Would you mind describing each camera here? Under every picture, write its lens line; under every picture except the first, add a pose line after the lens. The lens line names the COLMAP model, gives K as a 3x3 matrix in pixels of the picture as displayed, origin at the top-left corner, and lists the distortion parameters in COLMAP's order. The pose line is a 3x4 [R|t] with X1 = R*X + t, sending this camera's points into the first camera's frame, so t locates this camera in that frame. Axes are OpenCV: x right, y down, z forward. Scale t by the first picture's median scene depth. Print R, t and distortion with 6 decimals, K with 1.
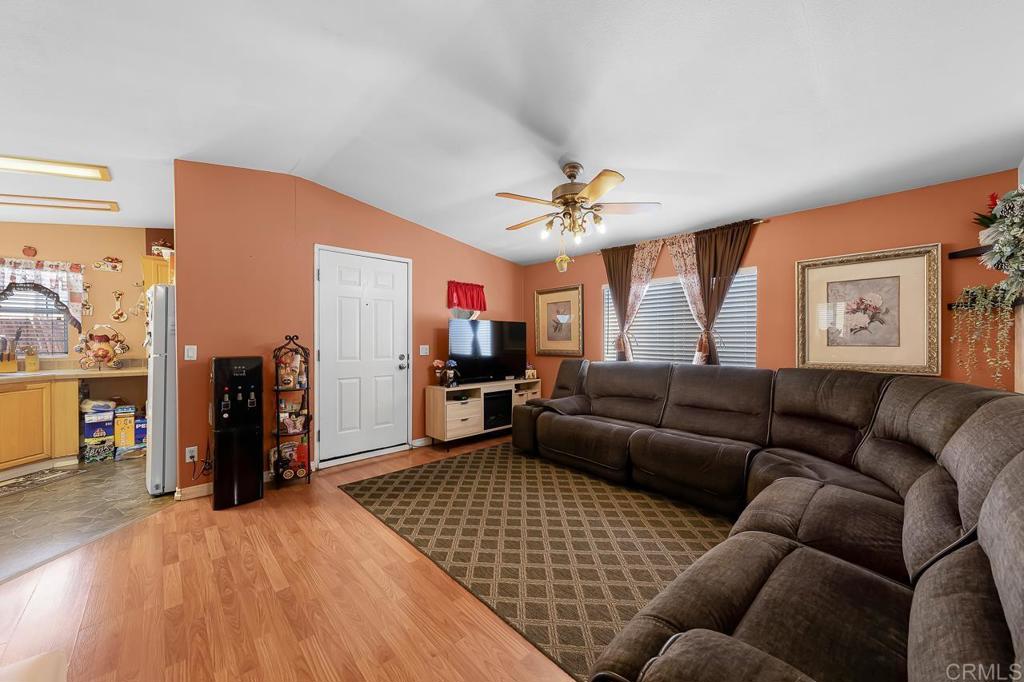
lens RADIAL K [[382.9, 0, 523.4], [0, 382.9, 338.4], [0, 0, 1]] dist [-0.000806, -0.000049]
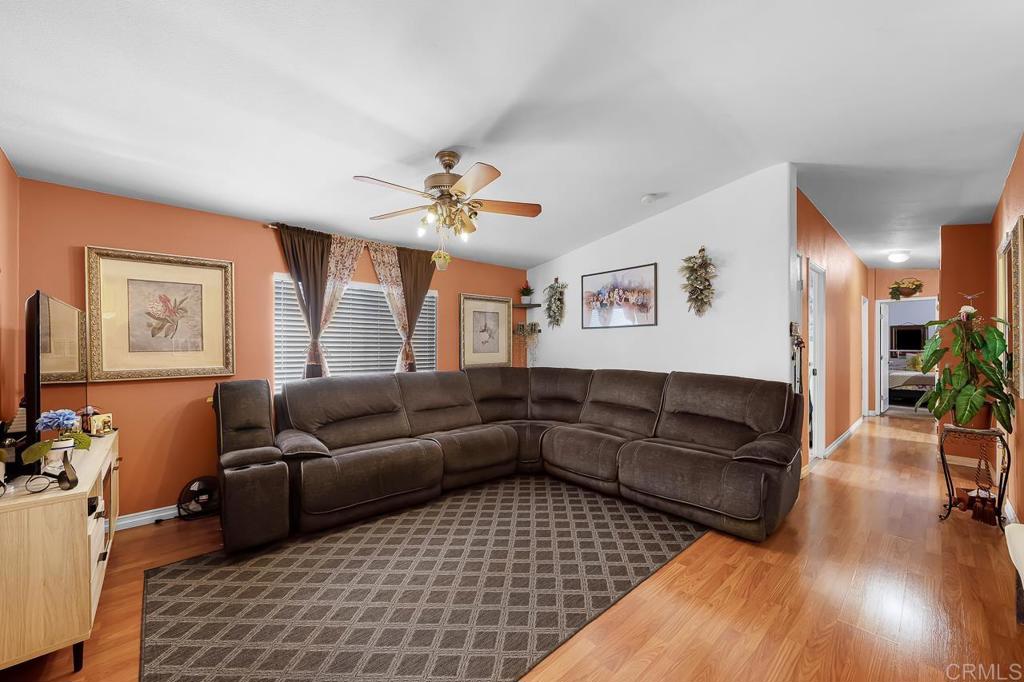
lens RADIAL K [[389.2, 0, 516.2], [0, 389.2, 351.3], [0, 0, 1]] dist [-0.000062, -0.000049]
pose [[0.021064, -0.010069, 0.999727, -0.622756], [0.001113, 0.999949, 0.010048, -0.001997], [-0.999778, 0.000901, 0.021075, 0.667665]]
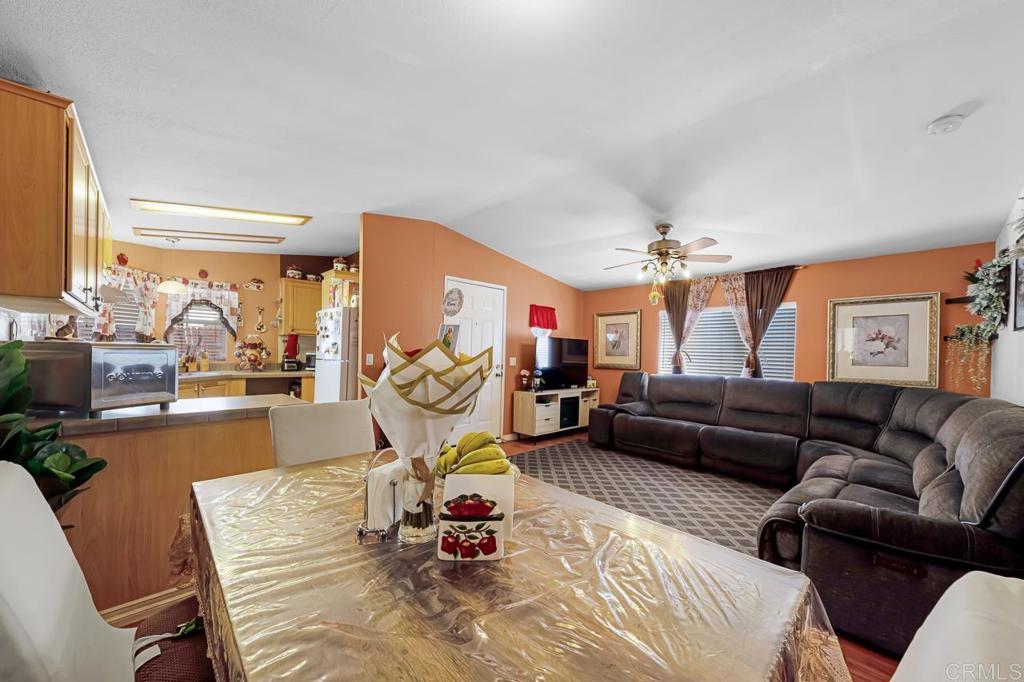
lens RADIAL K [[389.2, 0, 516.2], [0, 389.2, 351.3], [0, 0, 1]] dist [-0.000062, -0.000049]
pose [[0.999735, 0.022926, 0.002061, -0.303708], [-0.022921, 0.999734, -0.002529, 0.001375], [-0.002118, 0.002481, 0.999995, -0.279614]]
